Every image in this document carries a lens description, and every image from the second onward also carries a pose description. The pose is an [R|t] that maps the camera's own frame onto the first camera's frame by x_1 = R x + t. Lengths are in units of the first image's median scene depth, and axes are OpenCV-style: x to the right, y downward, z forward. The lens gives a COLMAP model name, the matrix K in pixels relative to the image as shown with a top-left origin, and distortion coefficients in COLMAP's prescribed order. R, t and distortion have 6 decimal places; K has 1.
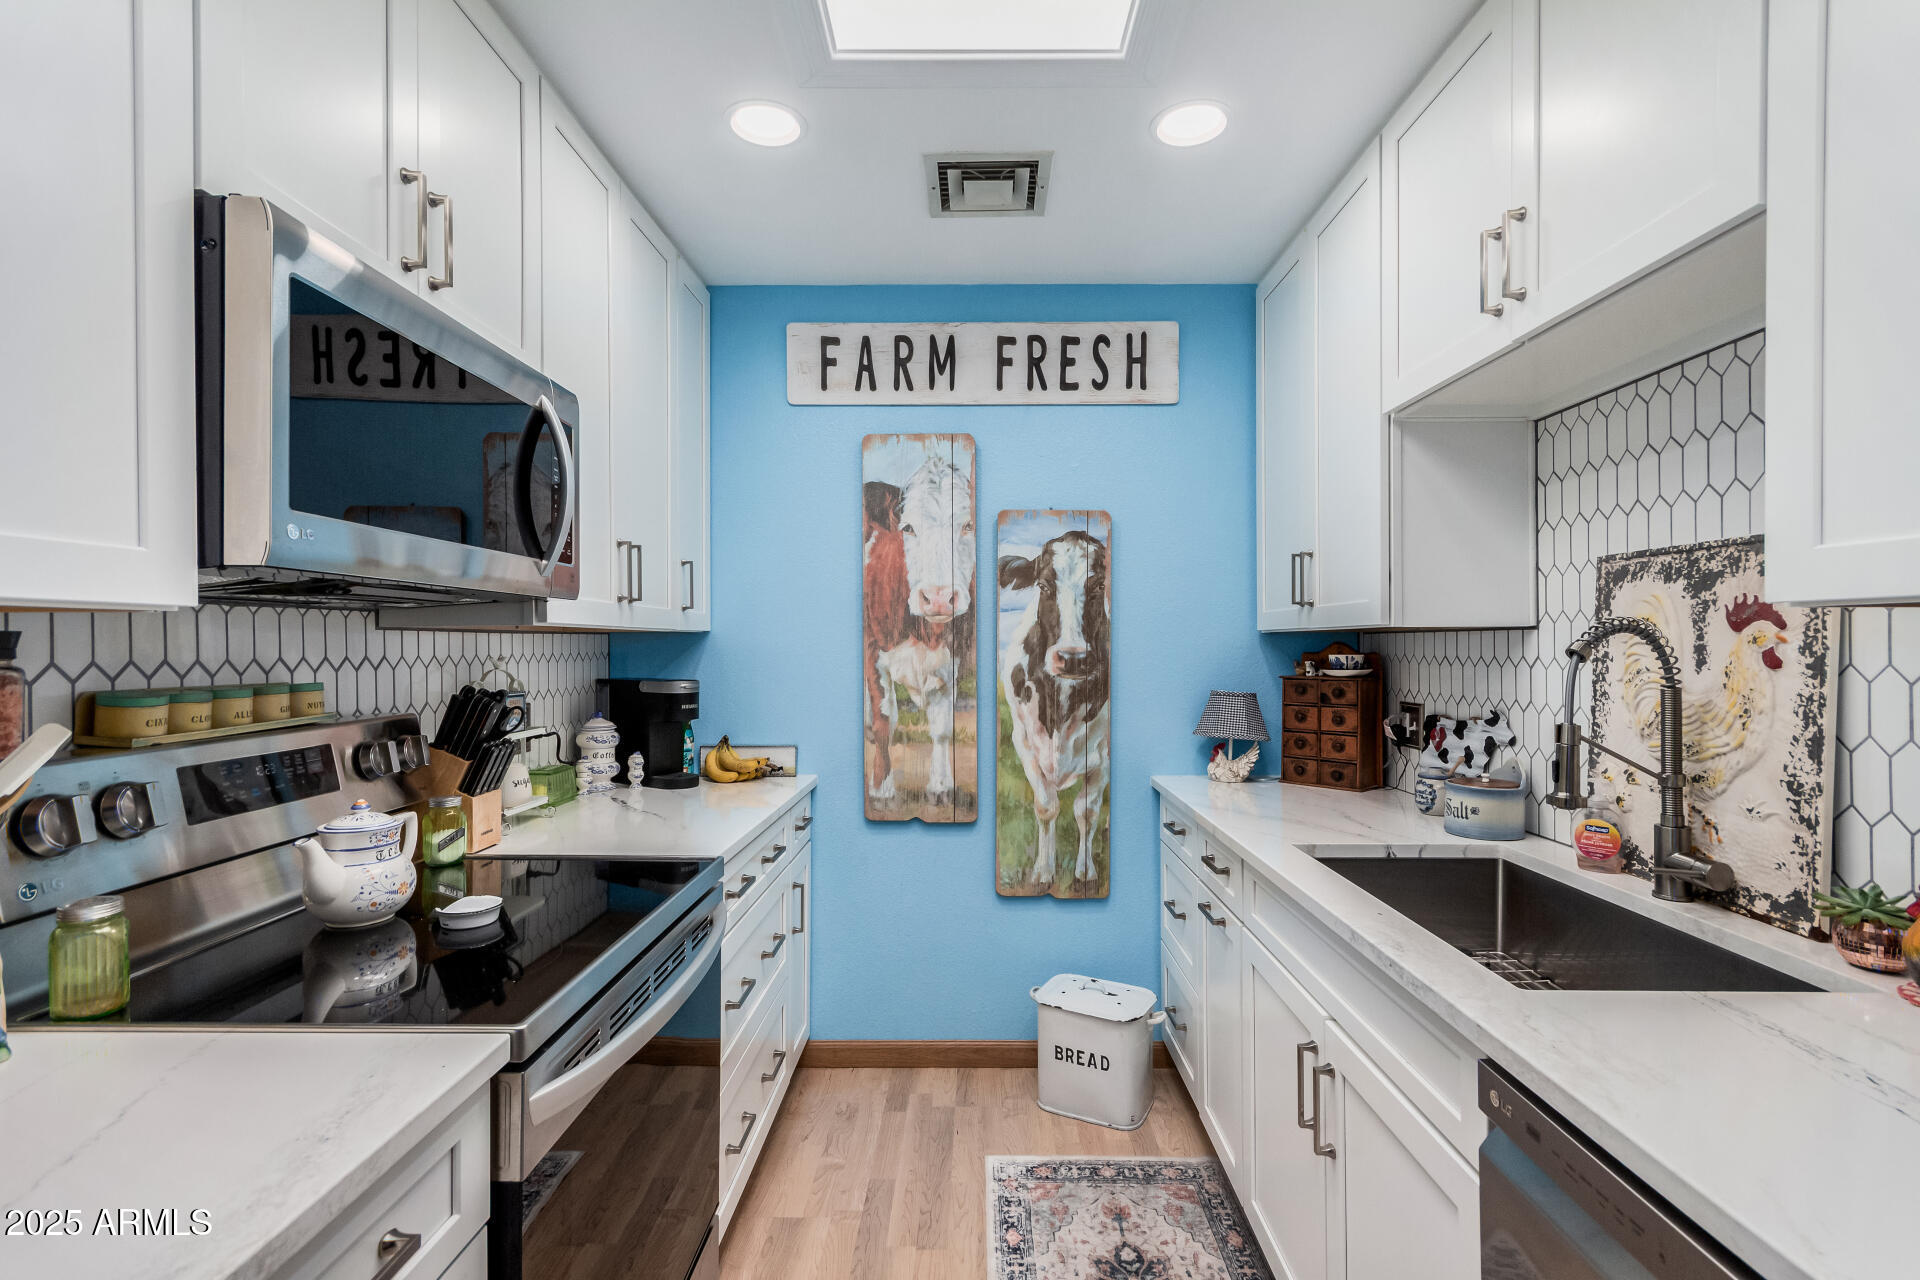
lens RADIAL K [[884.0, 0, 968.6], [0, 884.0, 645.1], [0, 0, 1]] dist [0.000899, 0.001088]
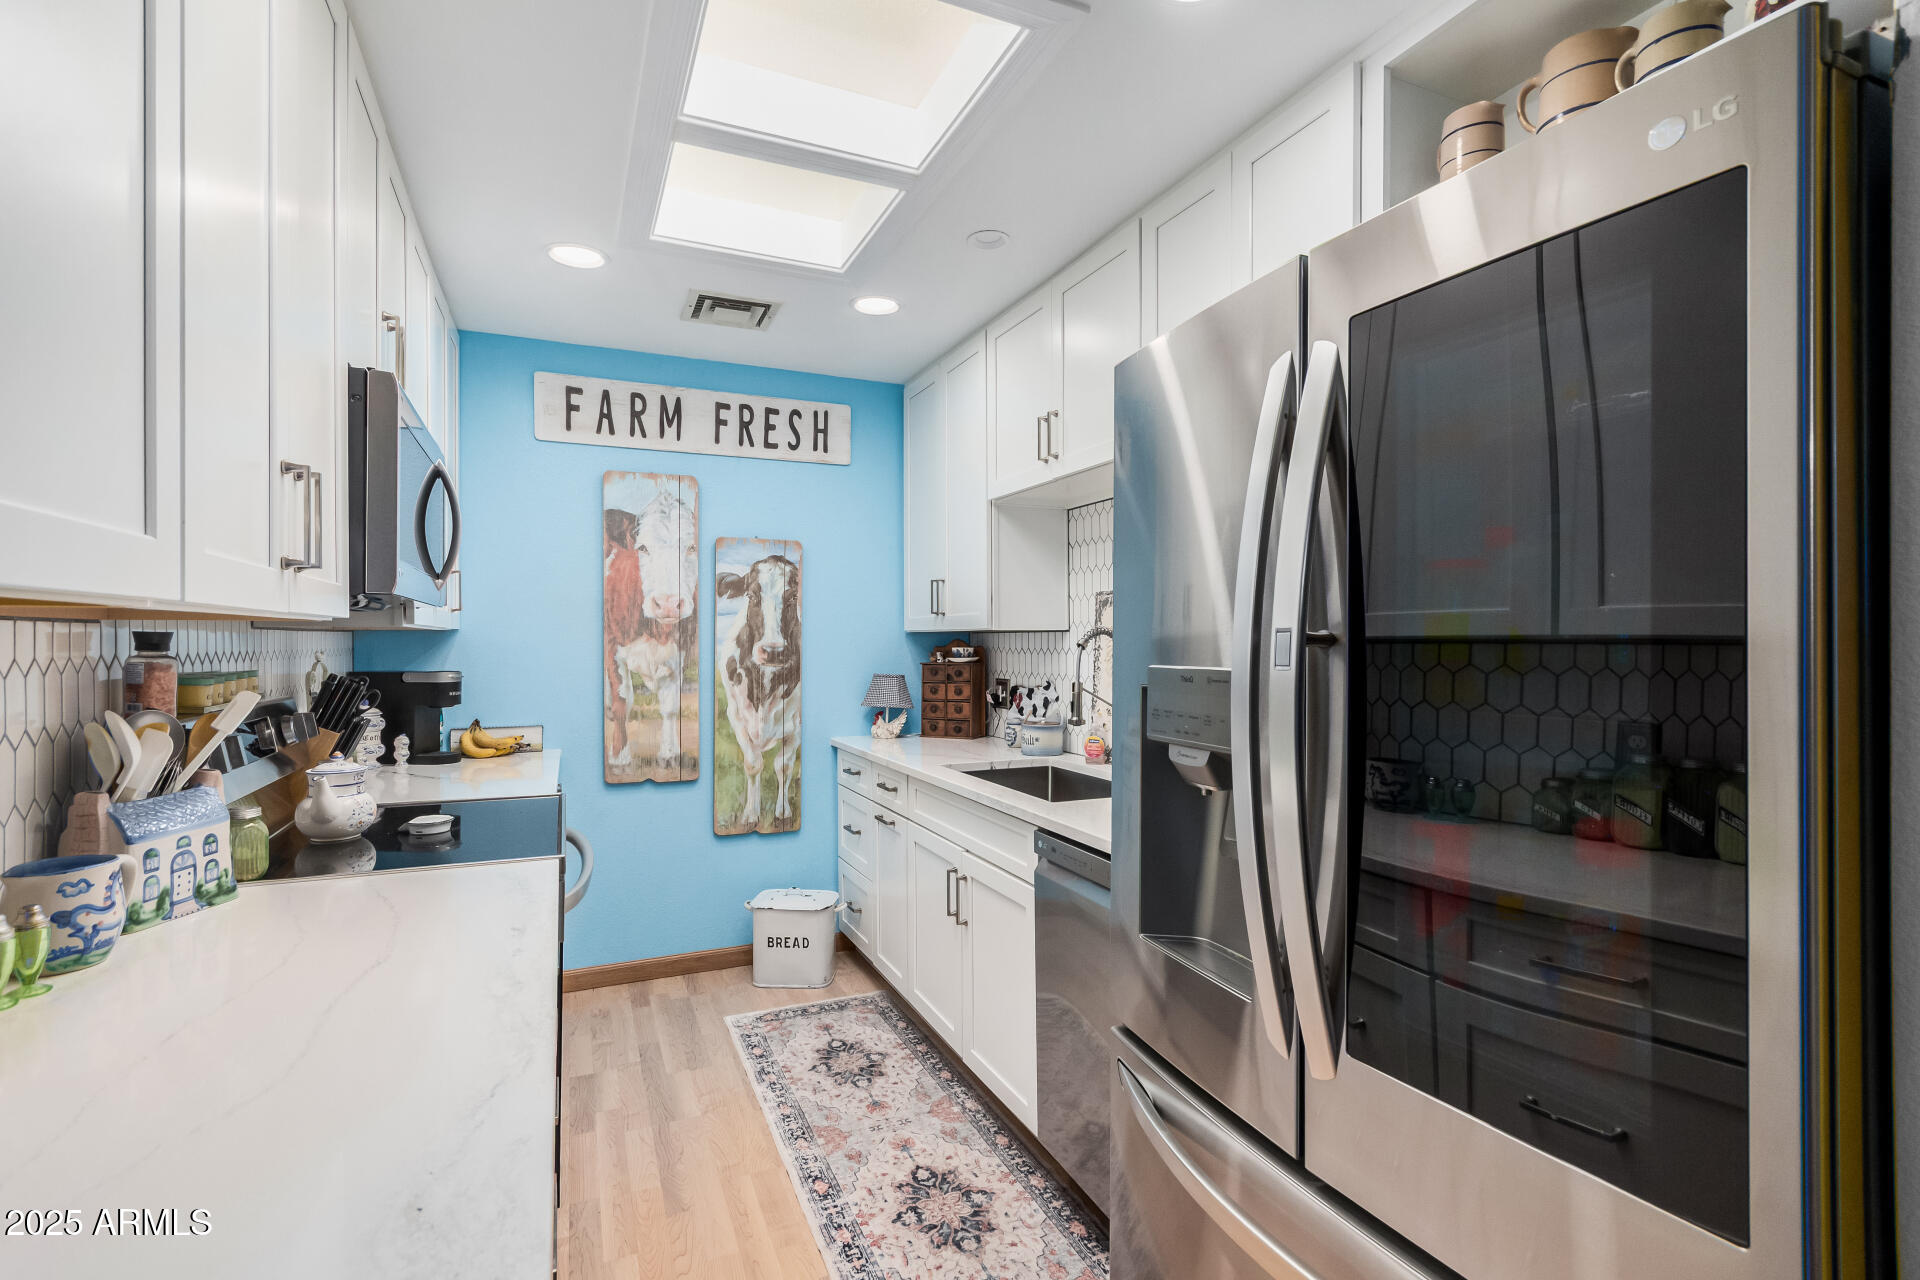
lens RADIAL K [[895.4, 0, 960.0], [0, 895.4, 640.0], [0, 0, 1]] dist [0.002998, 0.000514]
pose [[0.911821, -0.000055, 0.410587, -0.179552], [0.000685, 0.999999, -0.001386, 0.000260], [-0.410587, 0.001545, 0.911820, -0.339371]]
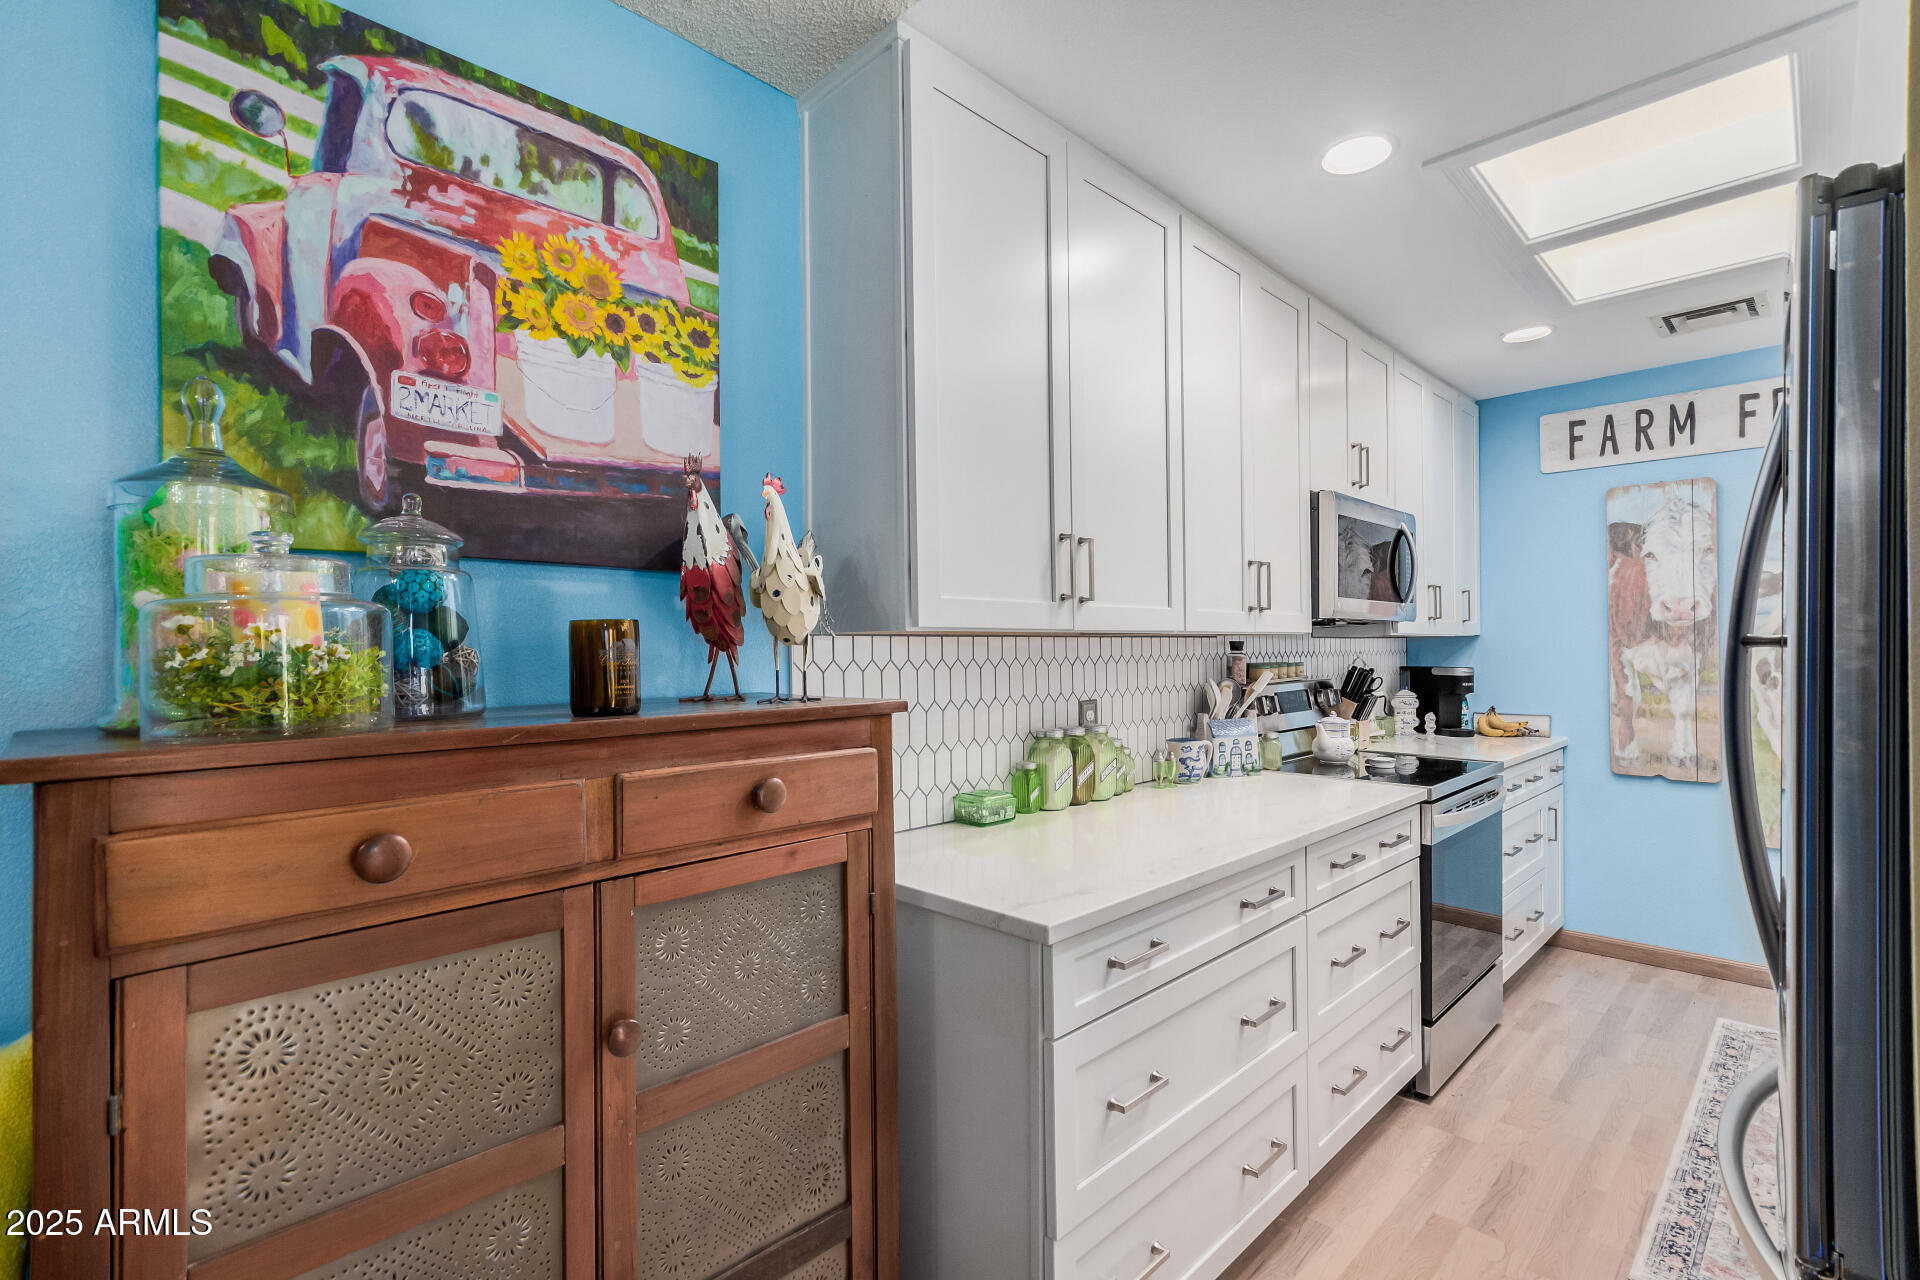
lens RADIAL K [[878.6, 0, 958.9], [0, 878.6, 644.5], [0, 0, 1]] dist [0.002190, 0.000004]
pose [[0.710390, -0.006342, -0.703780, 0.122743], [0.005859, 0.999978, -0.003097, -0.000221], [0.703784, -0.001923, 0.710412, -0.659056]]
